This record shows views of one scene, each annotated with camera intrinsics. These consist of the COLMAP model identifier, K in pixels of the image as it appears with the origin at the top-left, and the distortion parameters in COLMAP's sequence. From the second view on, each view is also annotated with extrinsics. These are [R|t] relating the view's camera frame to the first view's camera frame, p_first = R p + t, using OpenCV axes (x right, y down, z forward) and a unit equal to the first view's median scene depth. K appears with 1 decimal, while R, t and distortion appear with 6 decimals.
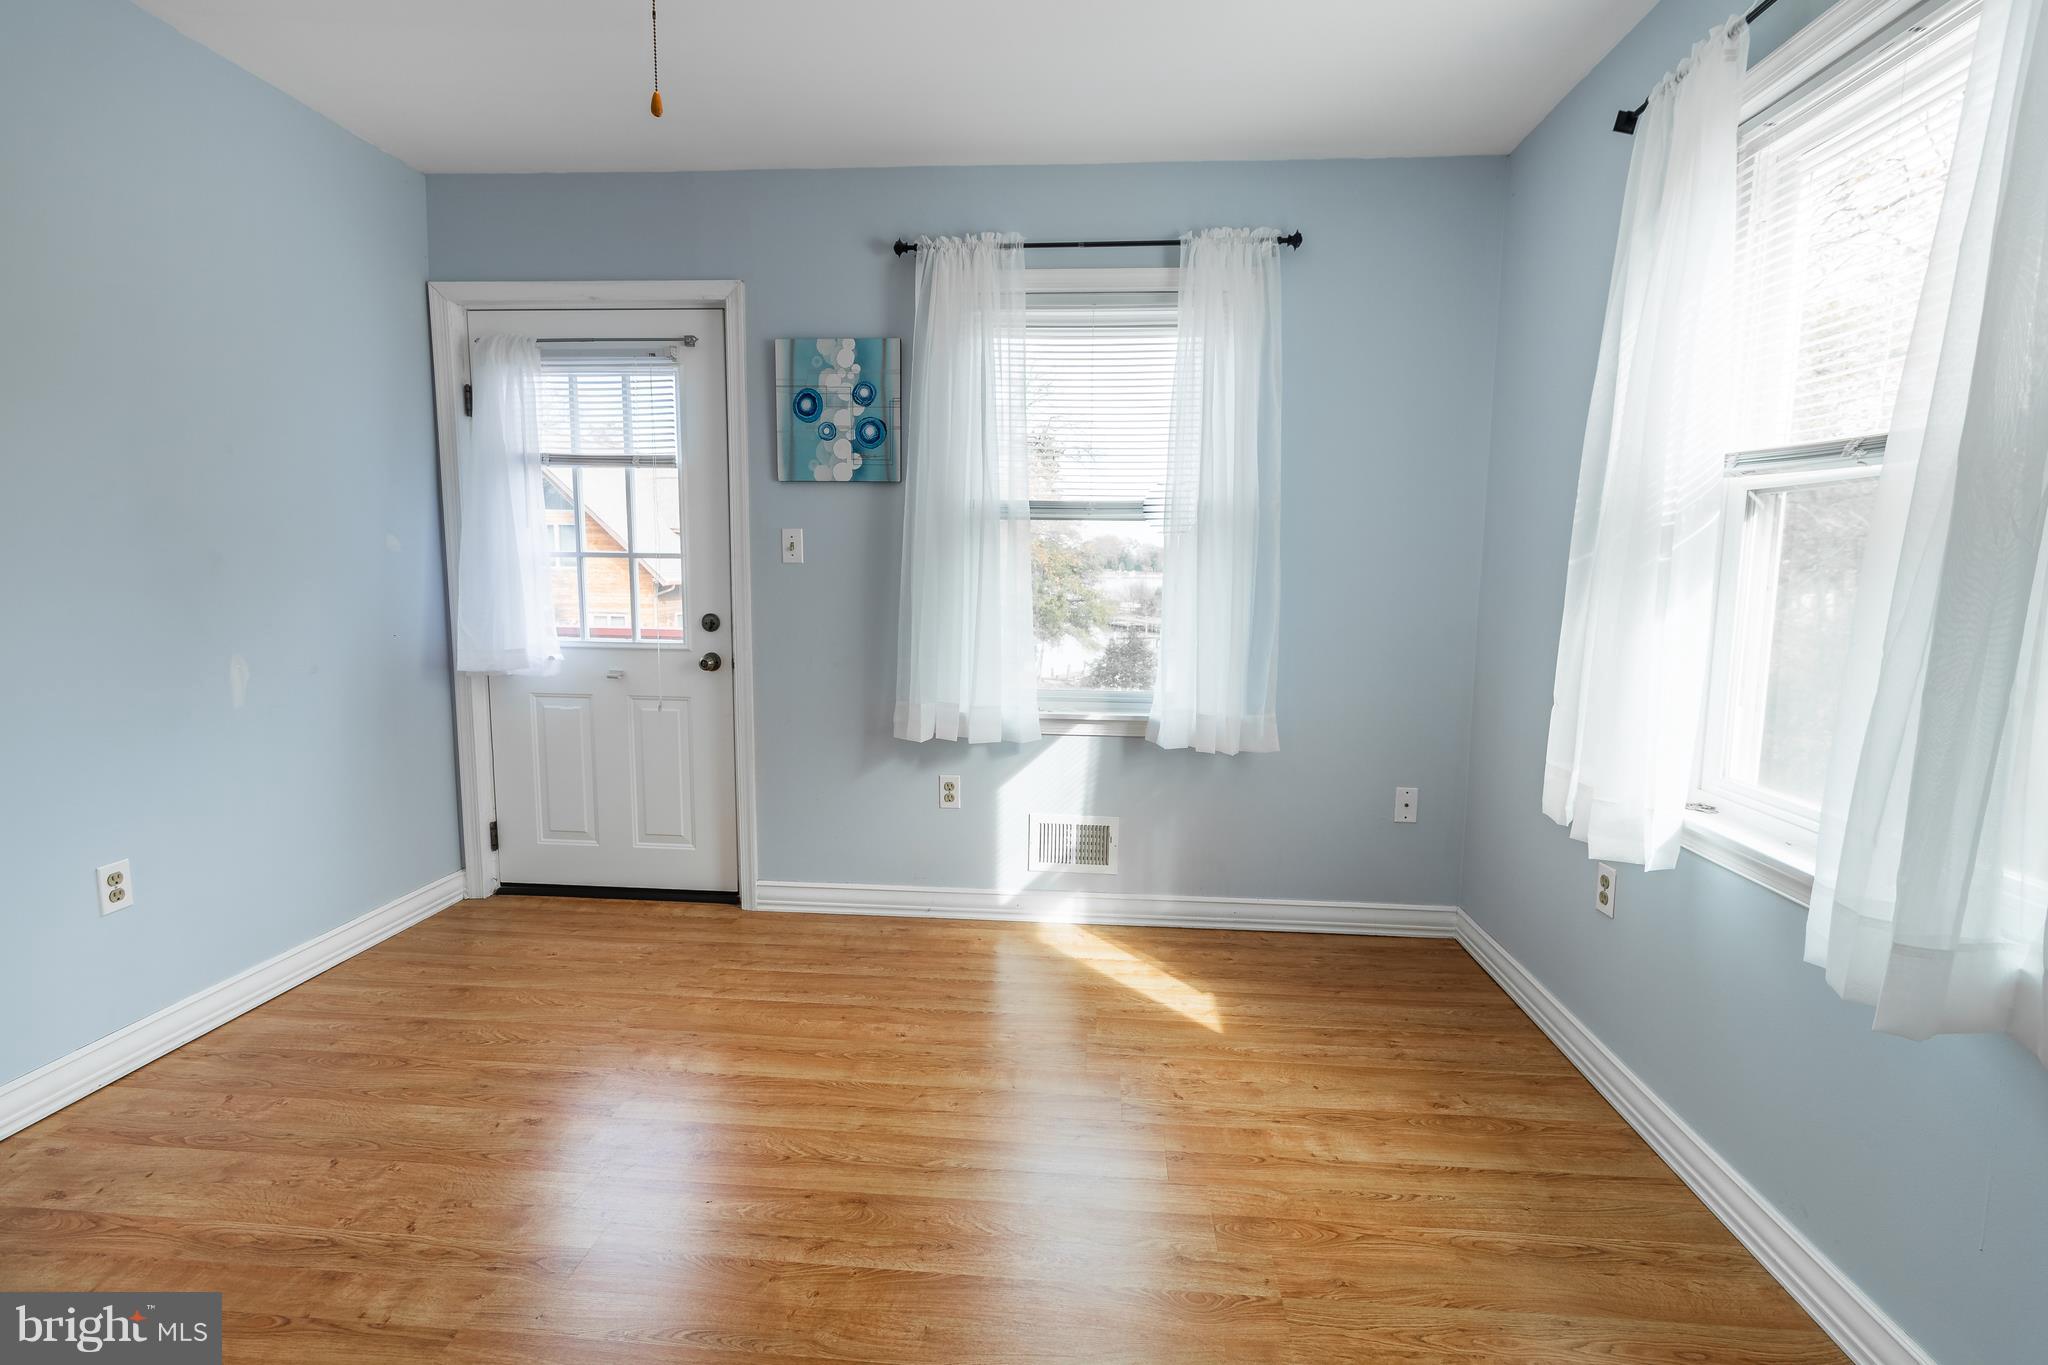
lens RADIAL K [[946.4, 0, 1029.1], [0, 946.4, 670.7], [0, 0, 1]] dist [0.000973, 0.000985]
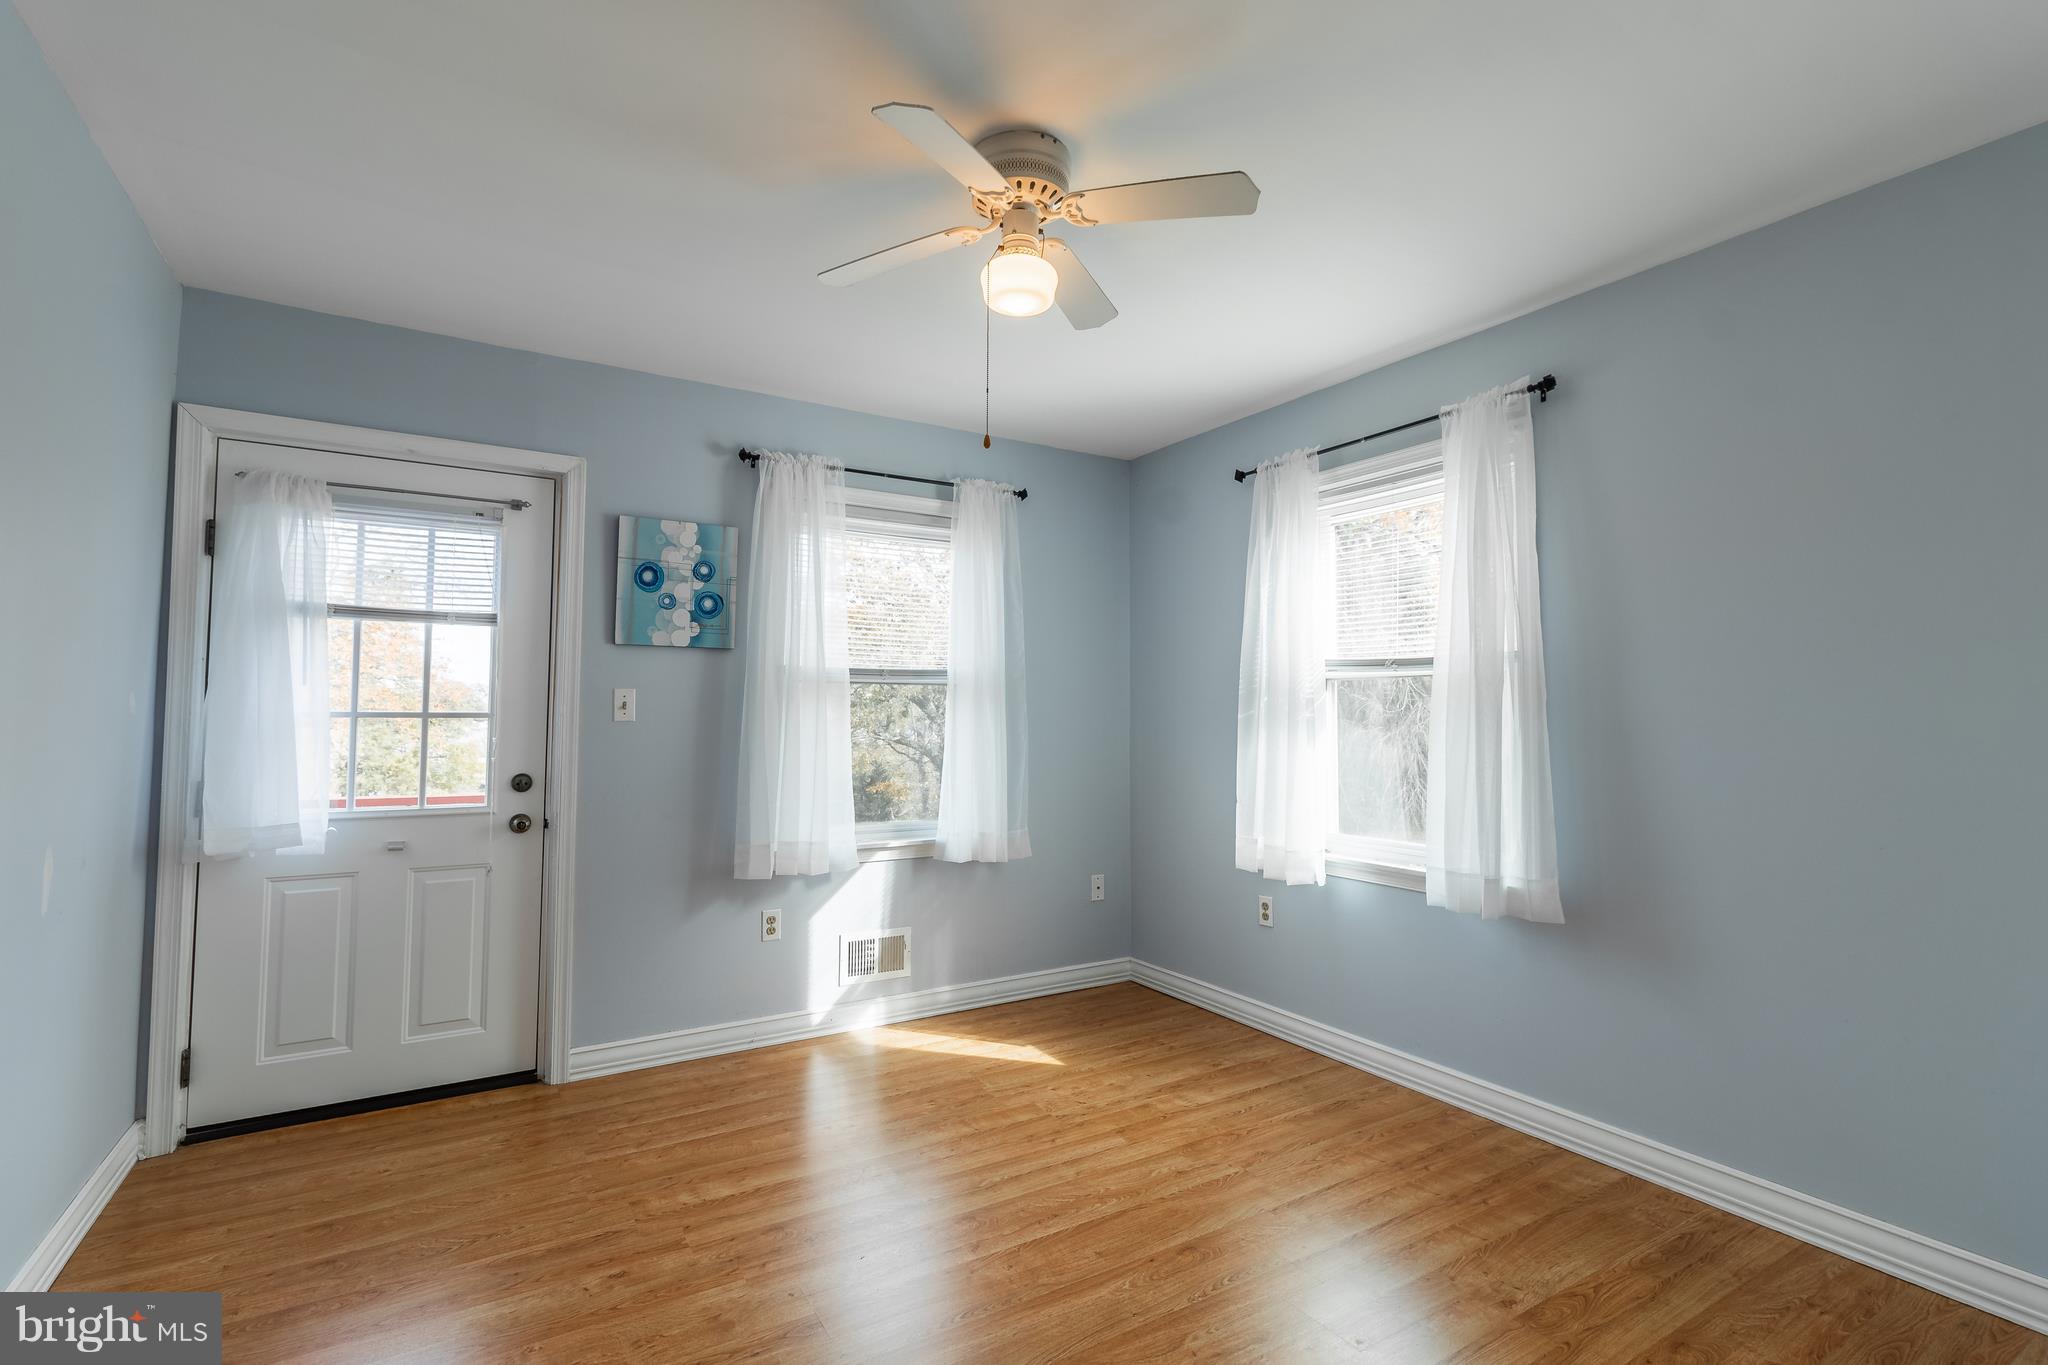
lens RADIAL K [[946.4, 0, 1029.1], [0, 946.4, 670.7], [0, 0, 1]] dist [0.000973, 0.000985]
pose [[0.807211, 0.019753, 0.589932, -0.526214], [0.072089, 0.988659, -0.131743, 0.001299], [-0.585844, 0.148872, 0.796633, -0.108527]]
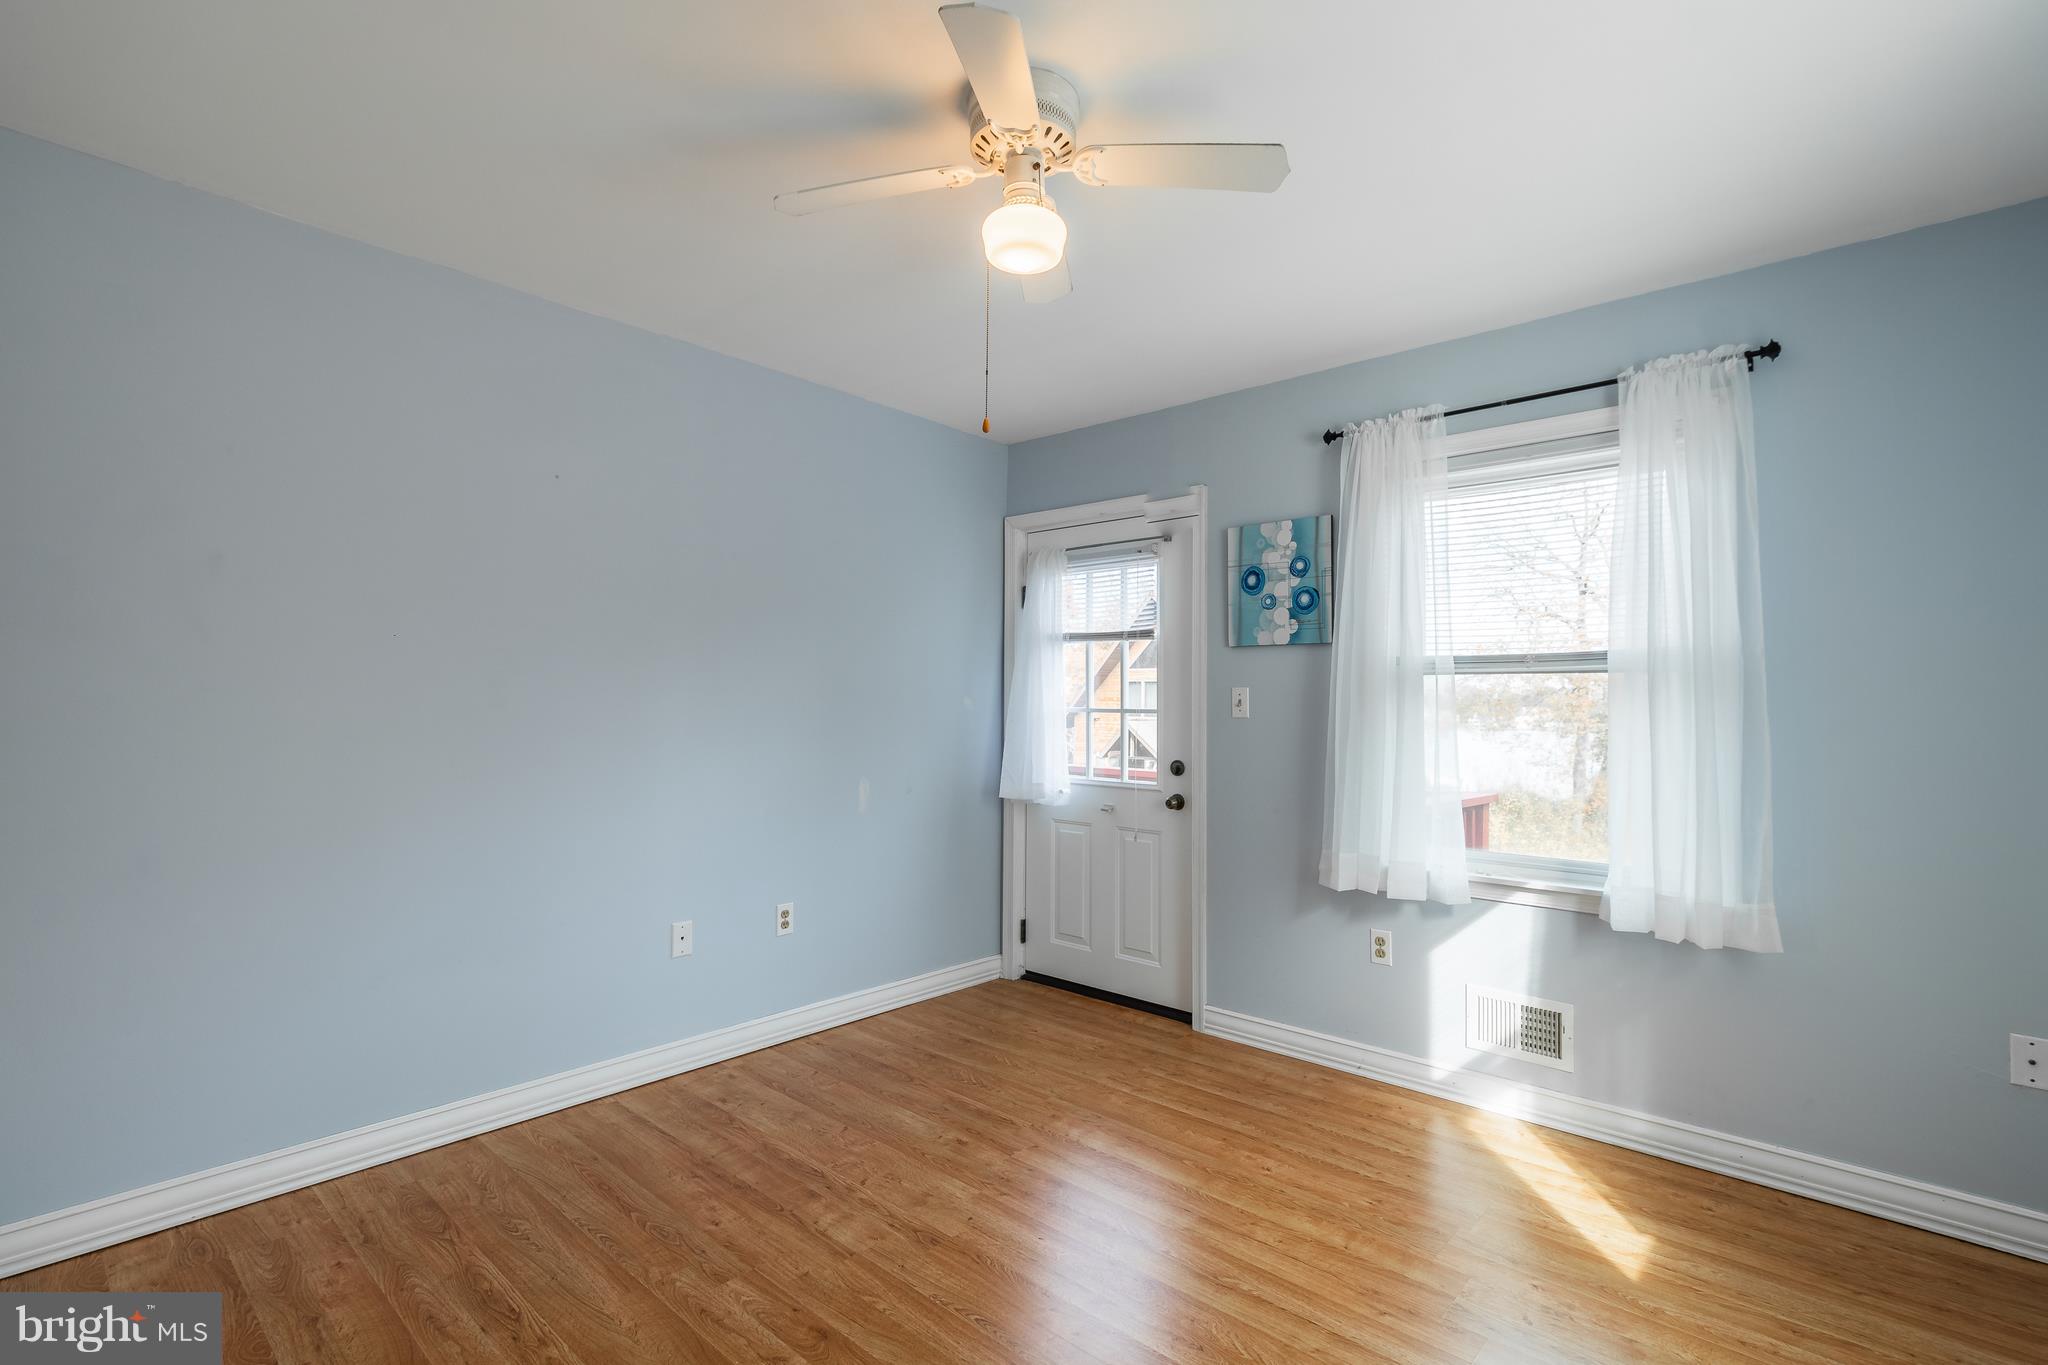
lens RADIAL K [[946.4, 0, 1029.1], [0, 946.4, 670.7], [0, 0, 1]] dist [0.000973, 0.000985]
pose [[0.796005, -0.027002, -0.604687, 0.242848], [-0.069339, 0.988360, -0.135413, 0.001396], [0.601305, 0.149718, 0.784868, -0.047086]]
